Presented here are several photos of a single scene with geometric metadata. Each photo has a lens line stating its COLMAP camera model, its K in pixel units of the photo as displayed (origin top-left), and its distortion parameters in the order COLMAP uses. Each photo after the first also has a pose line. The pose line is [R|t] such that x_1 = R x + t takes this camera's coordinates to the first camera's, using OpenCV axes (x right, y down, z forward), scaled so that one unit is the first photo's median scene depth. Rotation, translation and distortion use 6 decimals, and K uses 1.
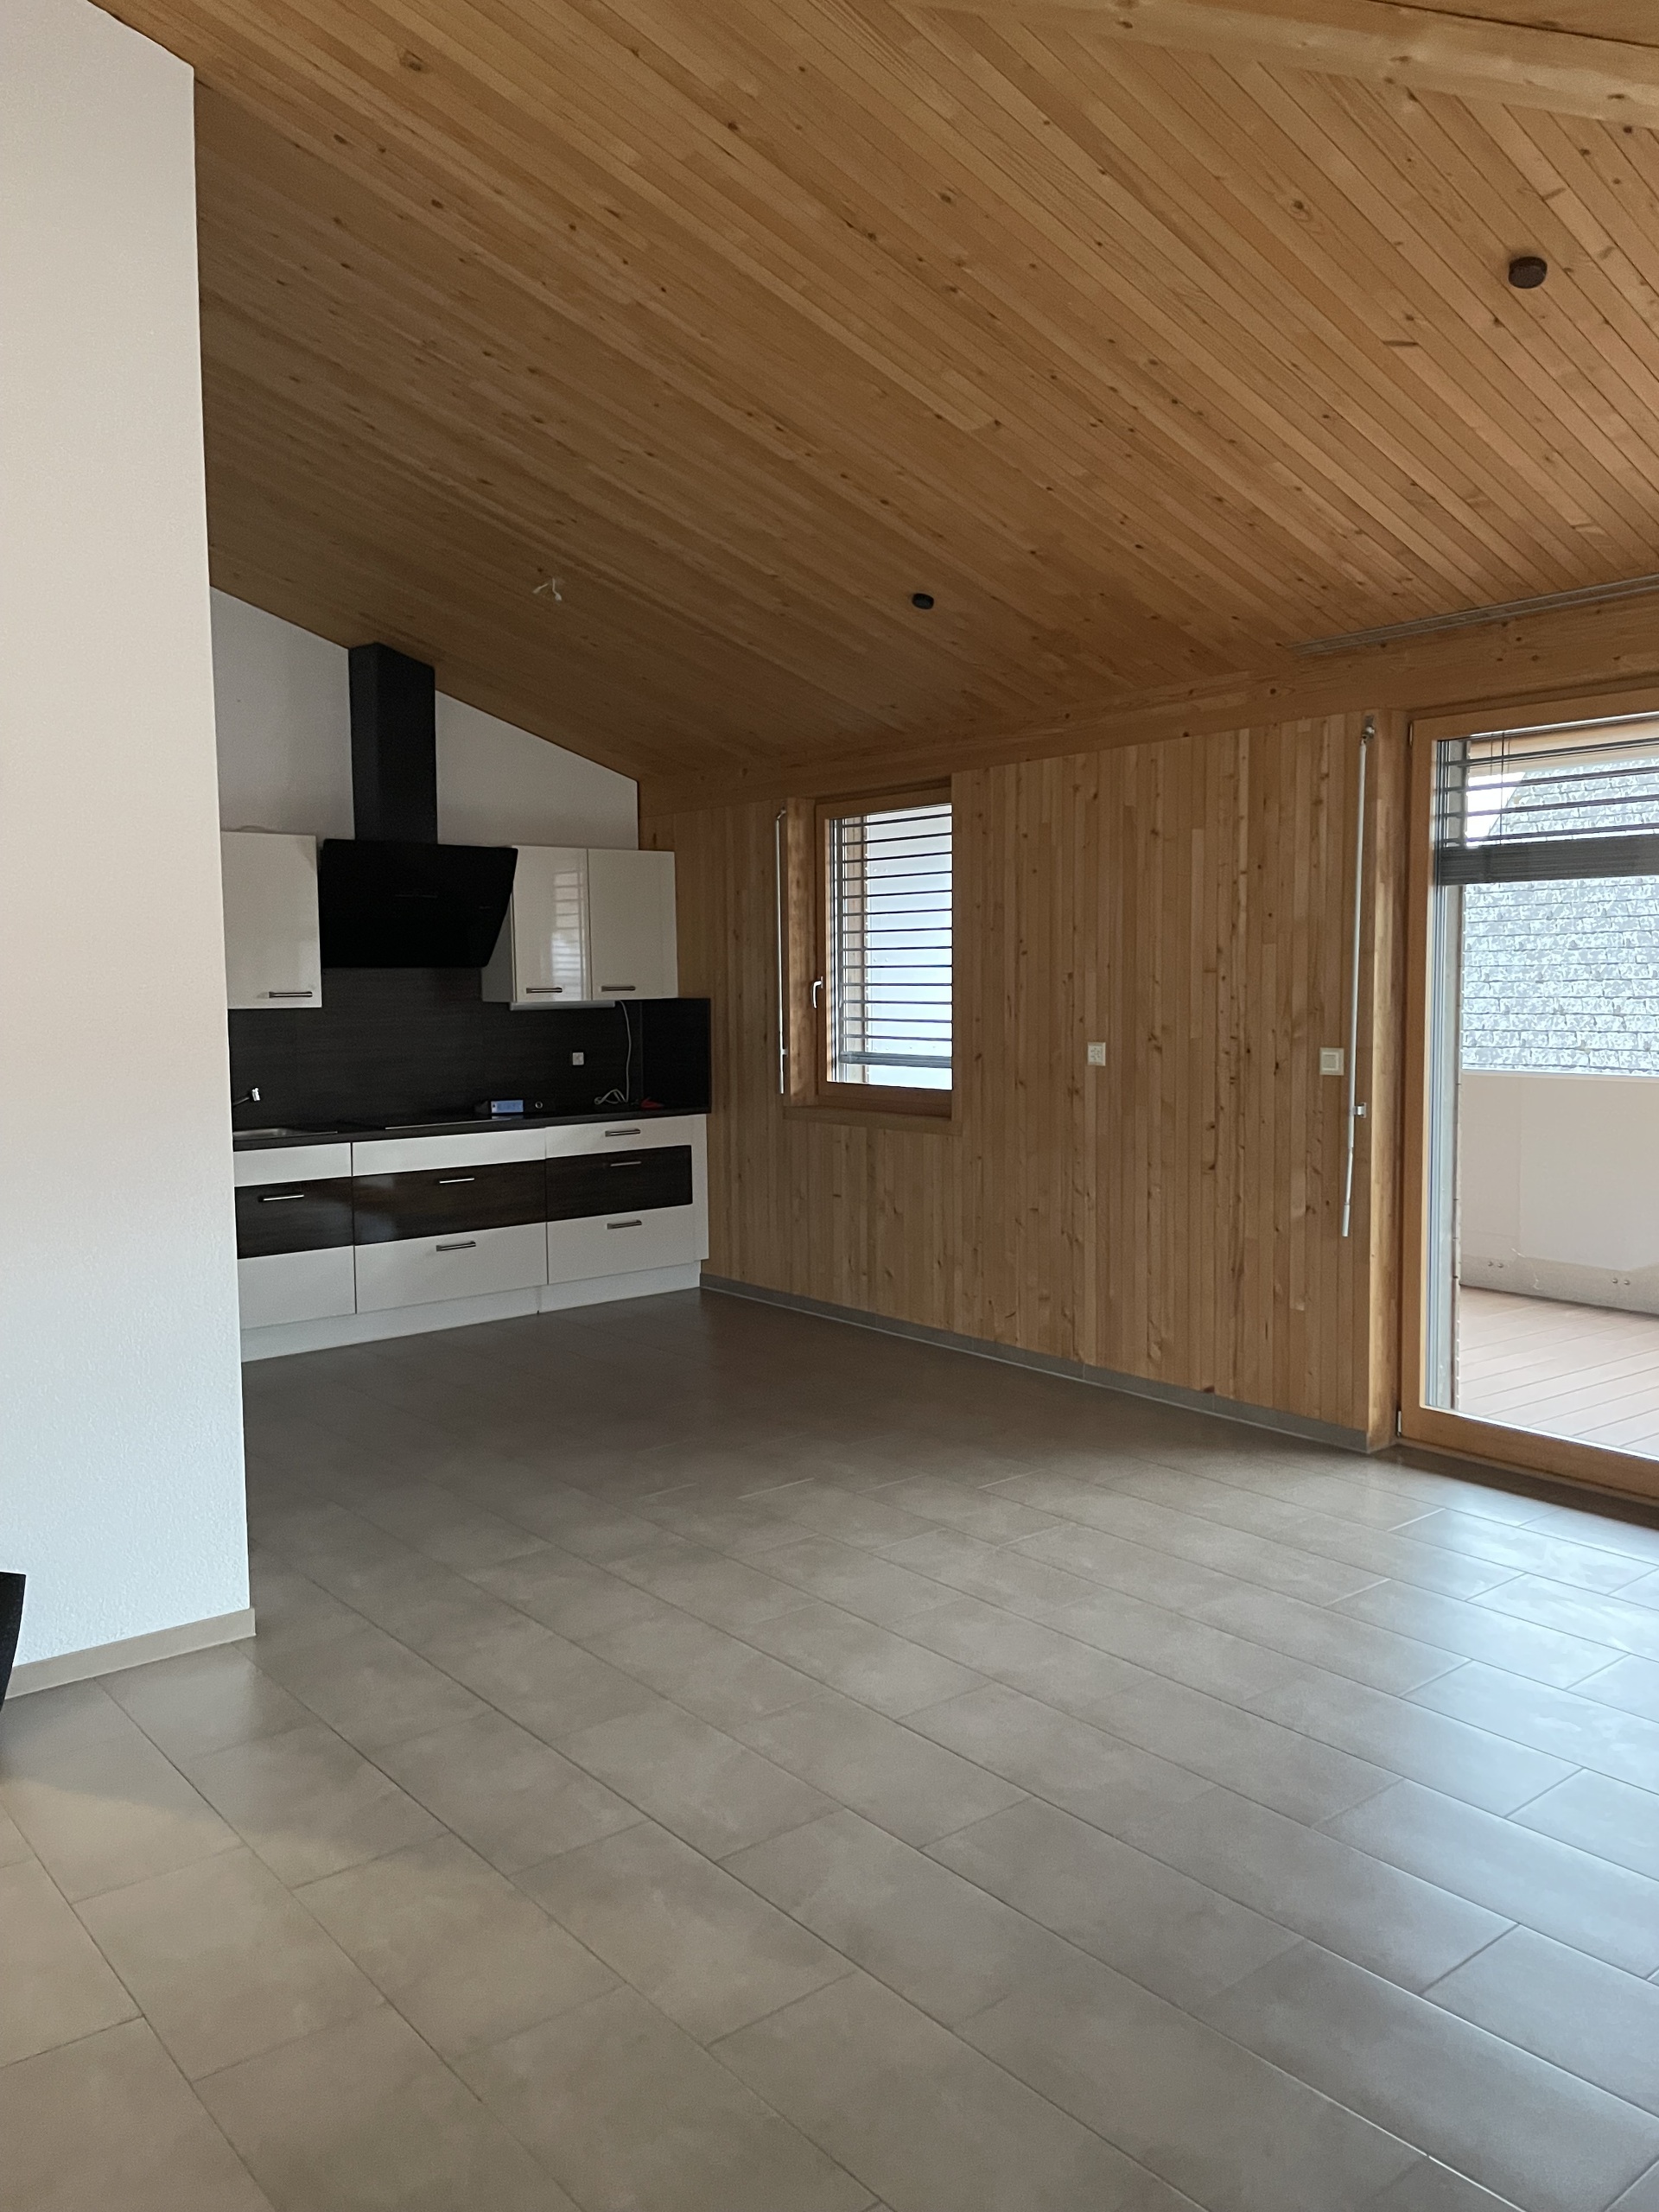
lens RADIAL K [[1655.4, 0, 829.5], [0, 1655.4, 1106.0], [0, 0, 1]] dist [0.104449, -0.167896]
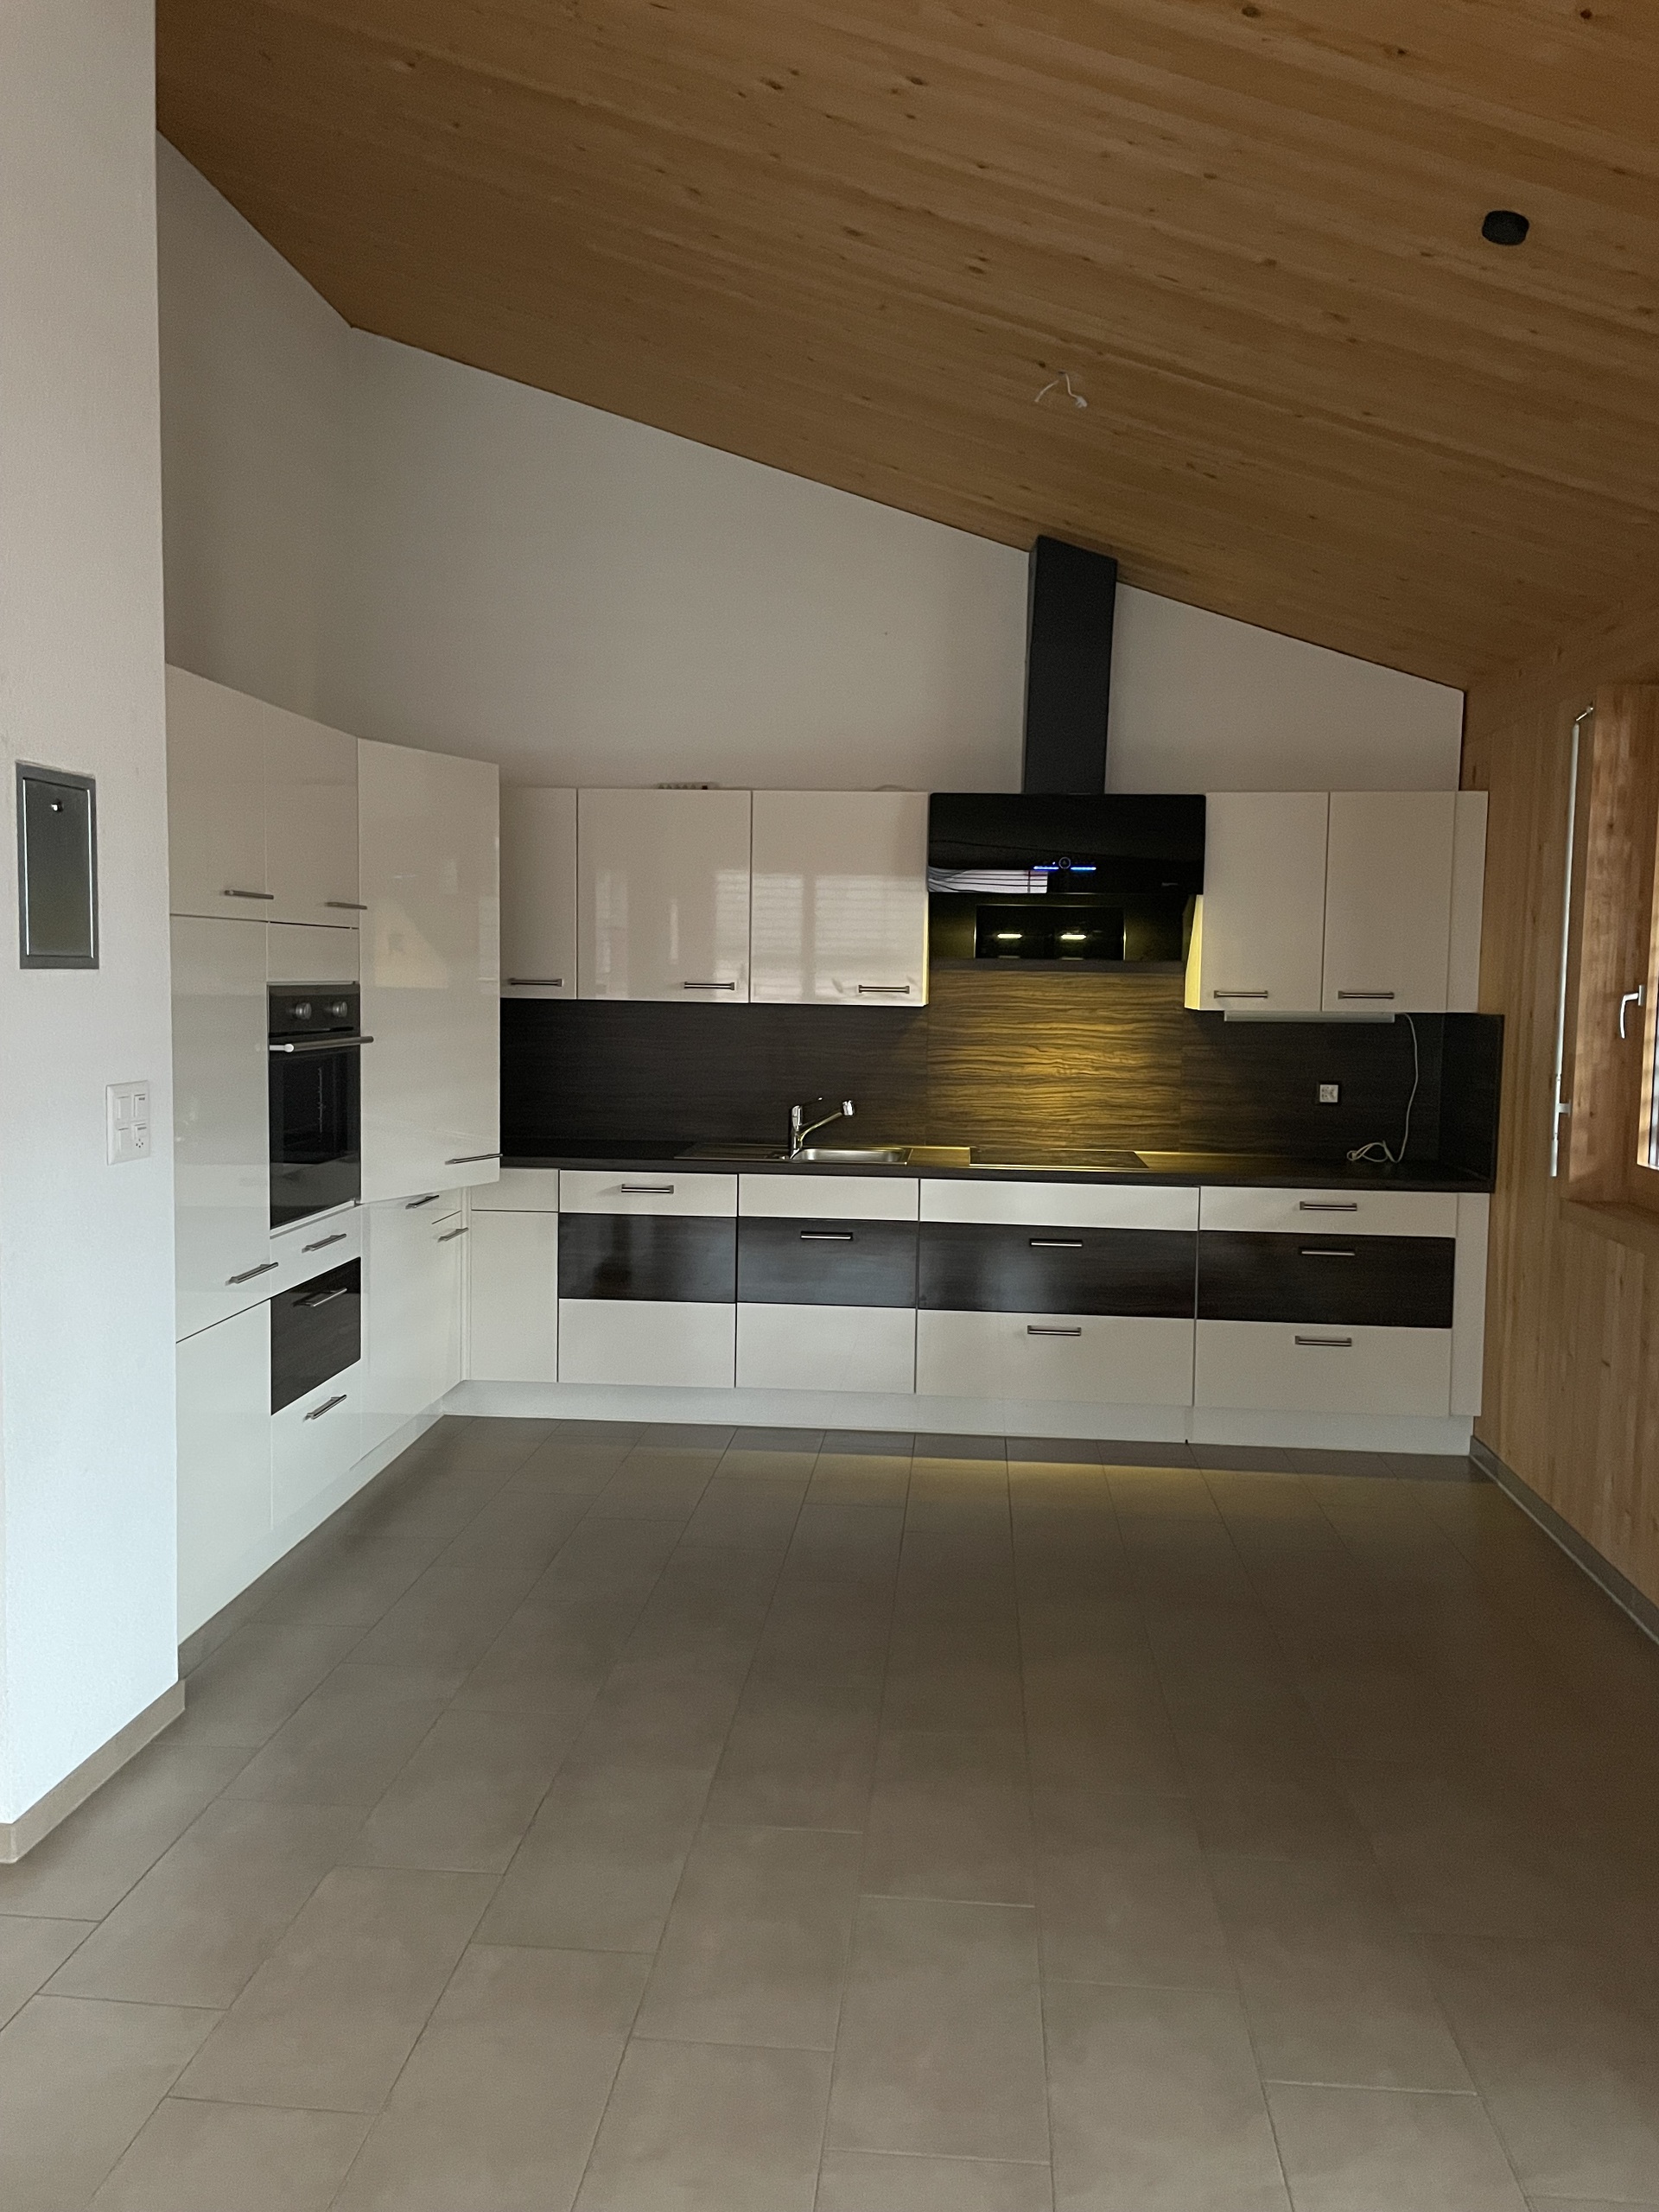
lens RADIAL K [[1655.4, 0, 829.5], [0, 1655.4, 1106.0], [0, 0, 1]] dist [0.104449, -0.167896]
pose [[0.723298, 0.081733, -0.685682, 0.199038], [-0.081992, 0.996111, 0.032246, -0.031468], [0.685651, 0.032897, 0.727187, 0.372049]]
